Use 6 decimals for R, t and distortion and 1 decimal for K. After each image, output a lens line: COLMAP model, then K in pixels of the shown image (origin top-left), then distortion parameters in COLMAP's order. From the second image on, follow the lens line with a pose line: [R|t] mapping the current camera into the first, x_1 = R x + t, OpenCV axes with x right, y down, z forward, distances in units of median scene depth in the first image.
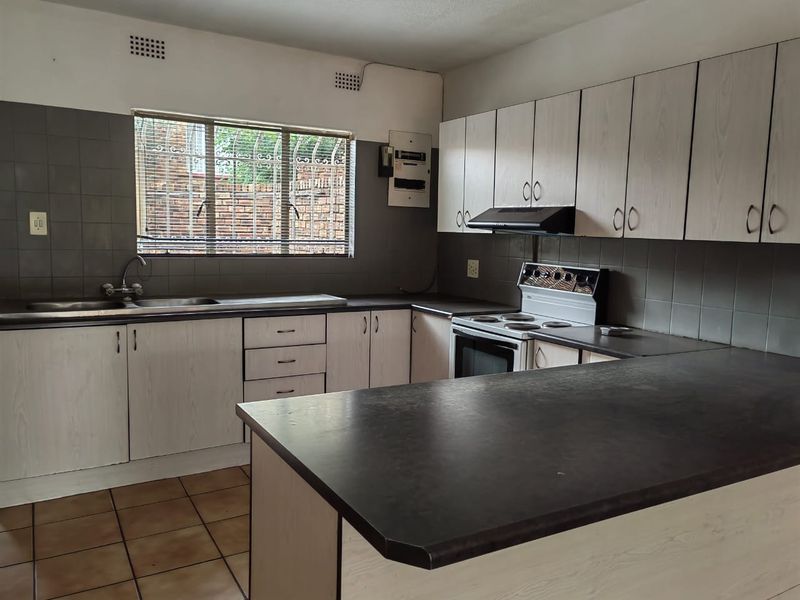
lens RADIAL K [[625.2, 0, 399.2], [0, 625.2, 294.8], [0, 0, 1]] dist [0.007929, 0.011505]
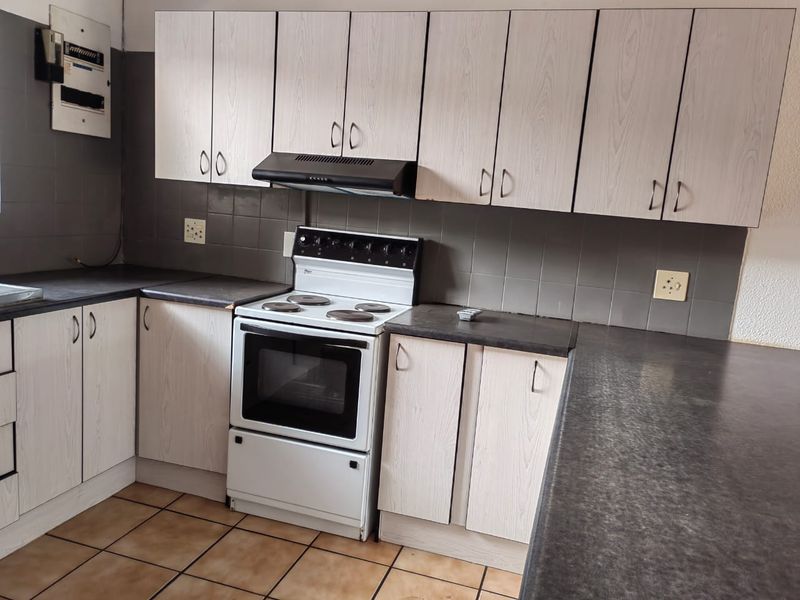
lens RADIAL K [[625.2, 0, 399.2], [0, 625.2, 294.8], [0, 0, 1]] dist [0.007929, 0.011505]
pose [[0.732570, -0.072543, 0.676816, -0.241253], [0.010893, 0.995427, 0.094901, -0.040637], [-0.680605, -0.062149, 0.730010, 0.355286]]
